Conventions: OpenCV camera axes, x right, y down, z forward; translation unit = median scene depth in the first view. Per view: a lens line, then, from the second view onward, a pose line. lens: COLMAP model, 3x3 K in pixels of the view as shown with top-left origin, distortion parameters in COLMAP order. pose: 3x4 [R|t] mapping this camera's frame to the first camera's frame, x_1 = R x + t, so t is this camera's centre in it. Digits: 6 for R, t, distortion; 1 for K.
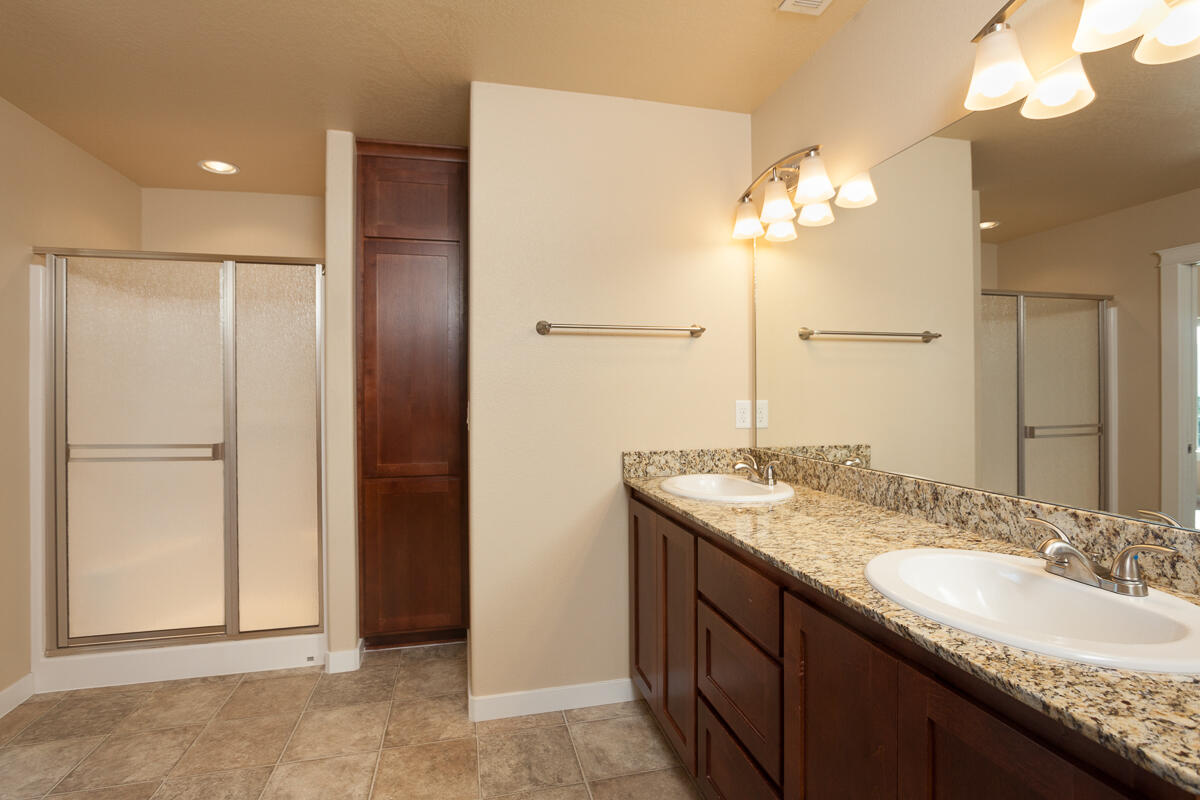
lens RADIAL K [[579.8, 0, 602.7], [0, 579.8, 399.4], [0, 0, 1]] dist [-0.014701, 0.009980]
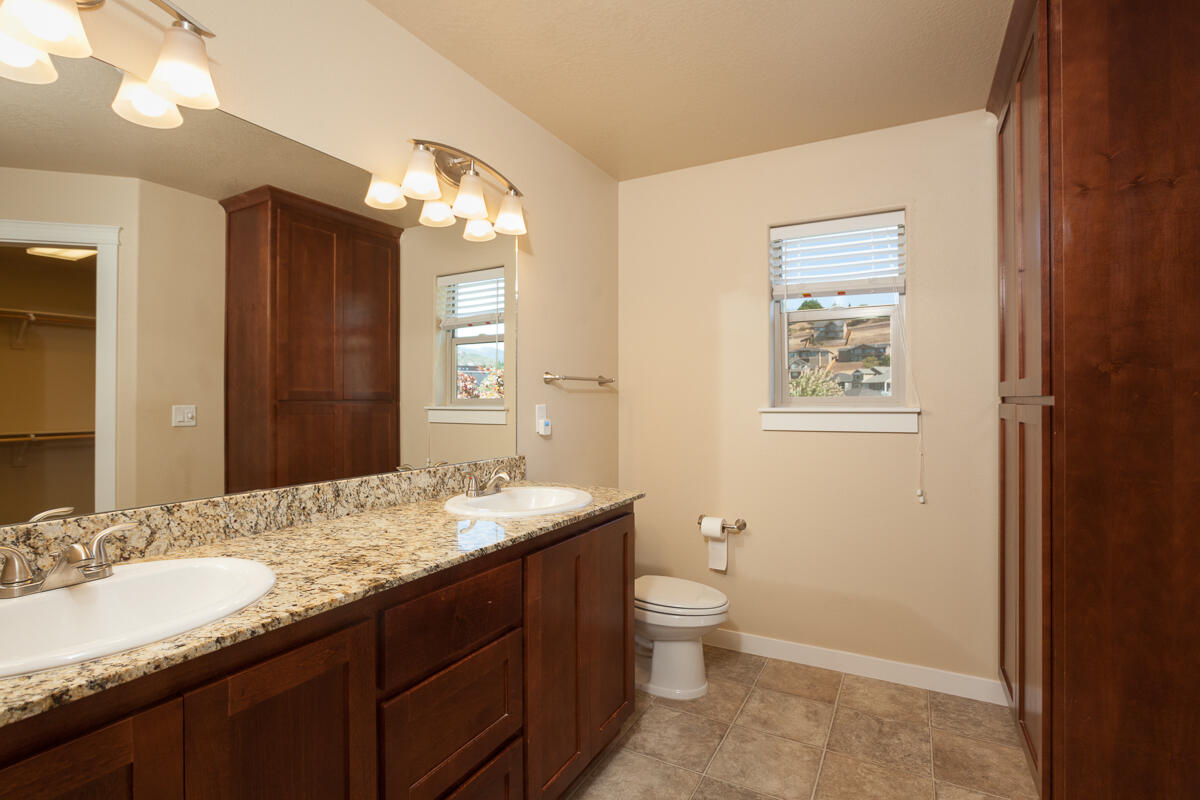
lens RADIAL K [[579.8, 0, 600.8], [0, 579.8, 399.6], [0, 0, 1]] dist [-0.014701, 0.009980]
pose [[-0.734971, 0.004873, 0.678081, -0.516914], [0.013422, 0.999883, 0.007362, -0.009077], [-0.677966, 0.014512, -0.734950, 1.449959]]
